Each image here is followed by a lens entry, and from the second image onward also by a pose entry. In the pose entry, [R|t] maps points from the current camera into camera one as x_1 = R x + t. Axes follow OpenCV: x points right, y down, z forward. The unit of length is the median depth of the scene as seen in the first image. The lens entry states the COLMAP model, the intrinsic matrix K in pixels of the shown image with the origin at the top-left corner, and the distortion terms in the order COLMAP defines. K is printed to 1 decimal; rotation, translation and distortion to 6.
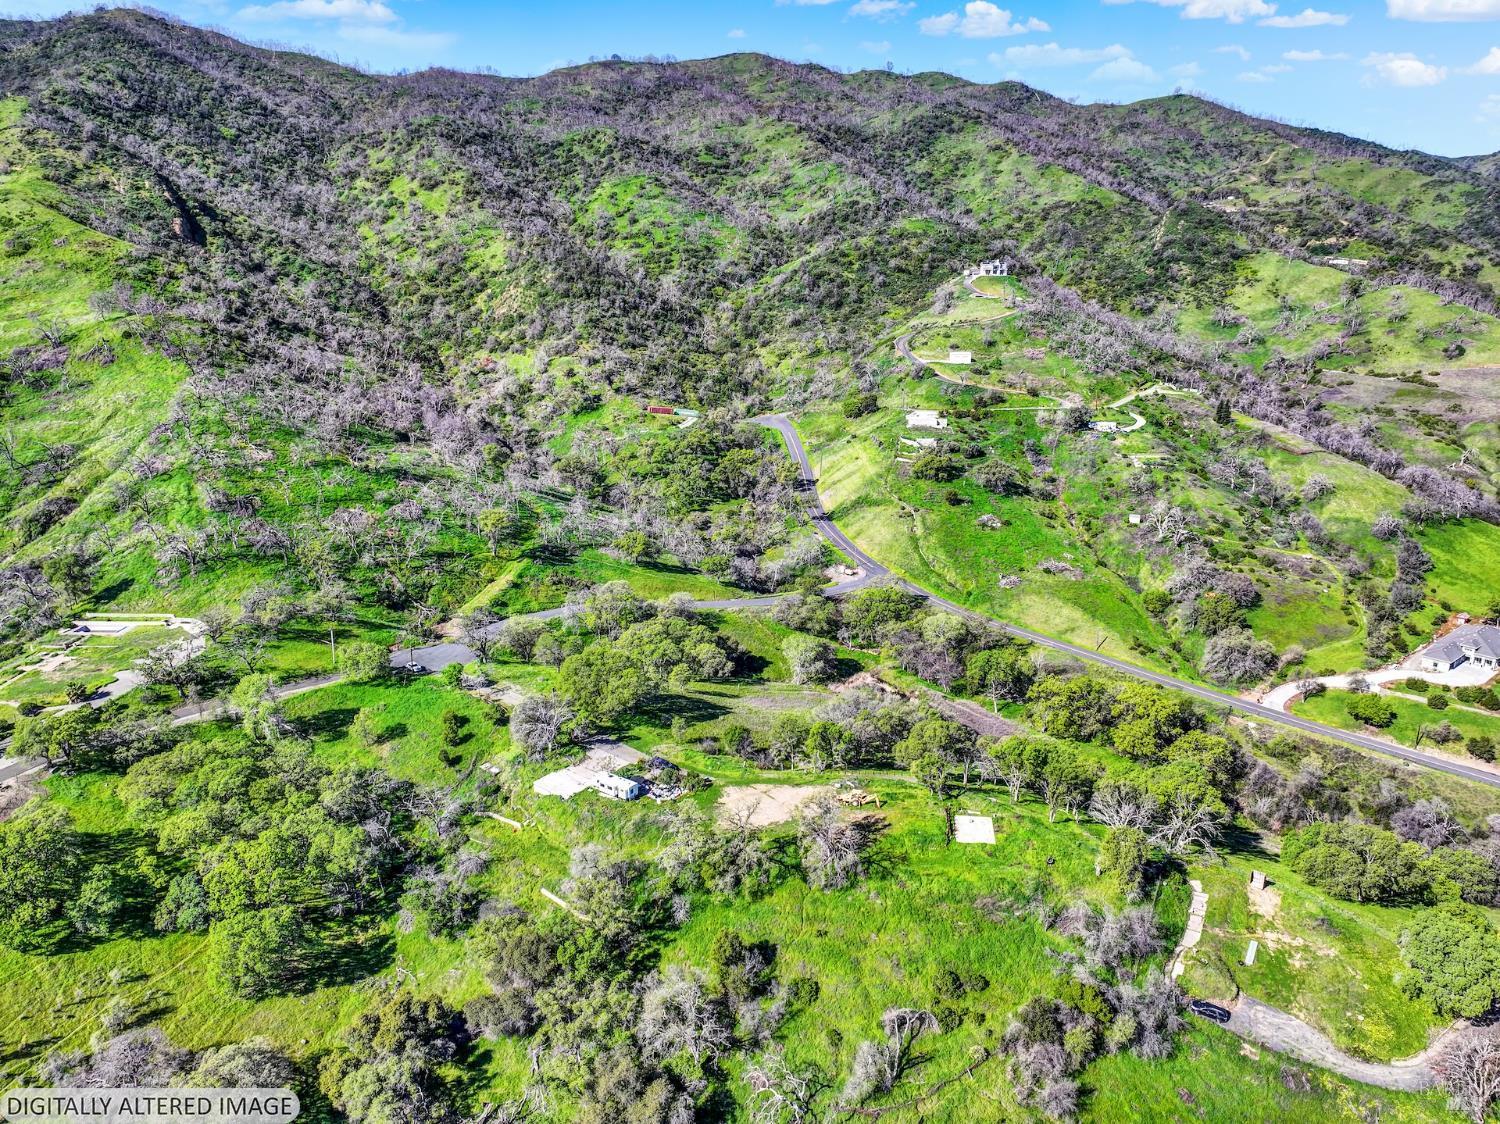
lens RADIAL K [[1060.6, 0, 756.6], [0, 1060.6, 564.5], [0, 0, 1]] dist [0.006557, 0.008671]
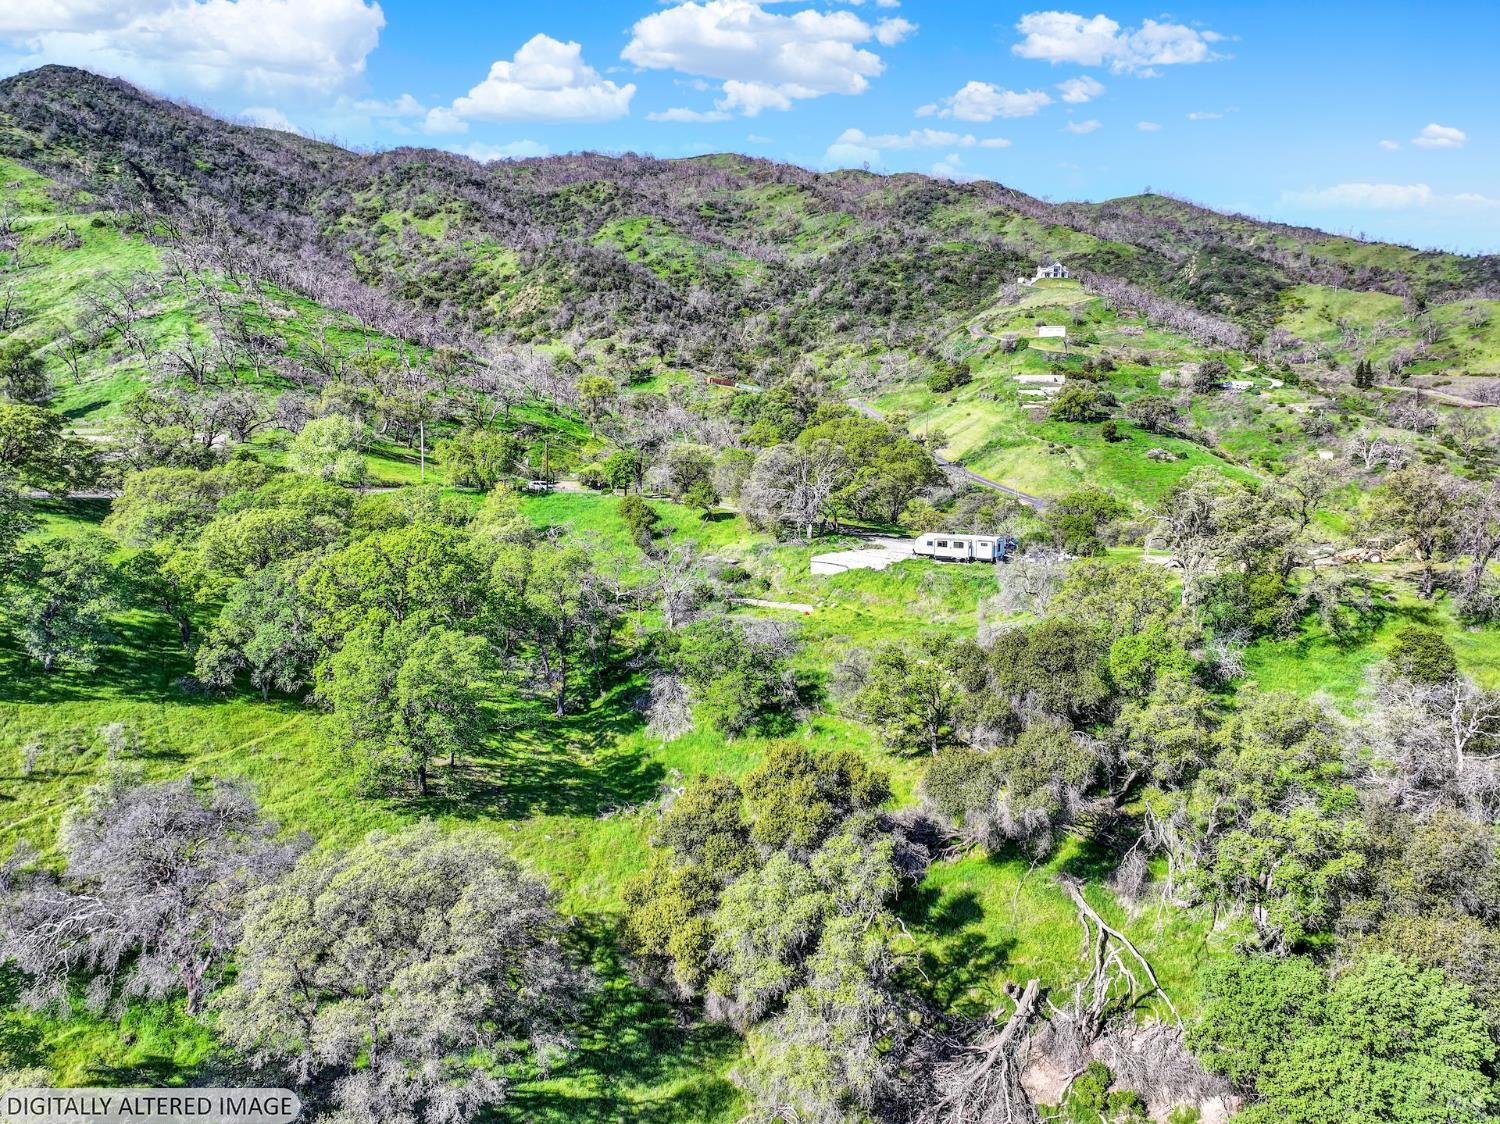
lens RADIAL K [[1060.6, 0, 756.6], [0, 1060.6, 564.5], [0, 0, 1]] dist [0.006557, 0.008671]
pose [[0.998476, -0.012460, 0.053768, -0.096245], [0.019569, 0.990816, -0.133797, 0.101789], [-0.051607, 0.134645, 0.989549, 0.145293]]
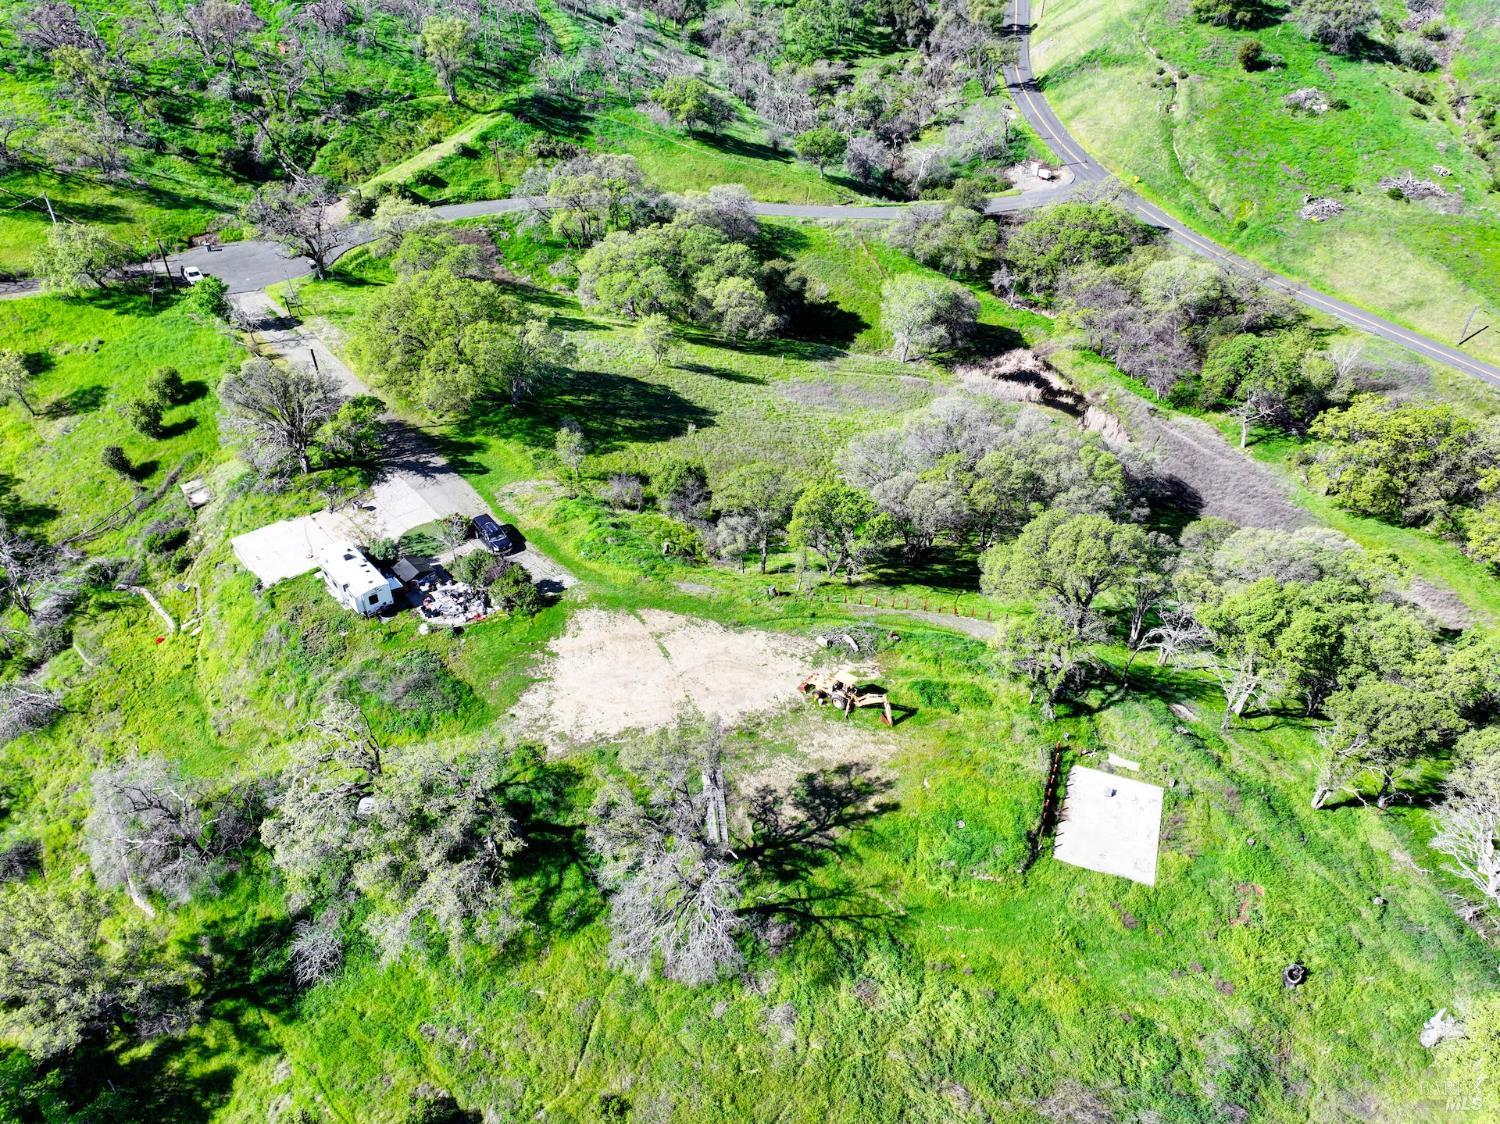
lens RADIAL K [[1060.6, 0, 756.6], [0, 1060.6, 564.5], [0, 0, 1]] dist [0.006557, 0.008671]
pose [[0.973457, 0.137136, -0.183234, 0.044338], [-0.065301, 0.933750, 0.351918, 0.008002], [0.219356, -0.330612, 0.917921, 0.208005]]
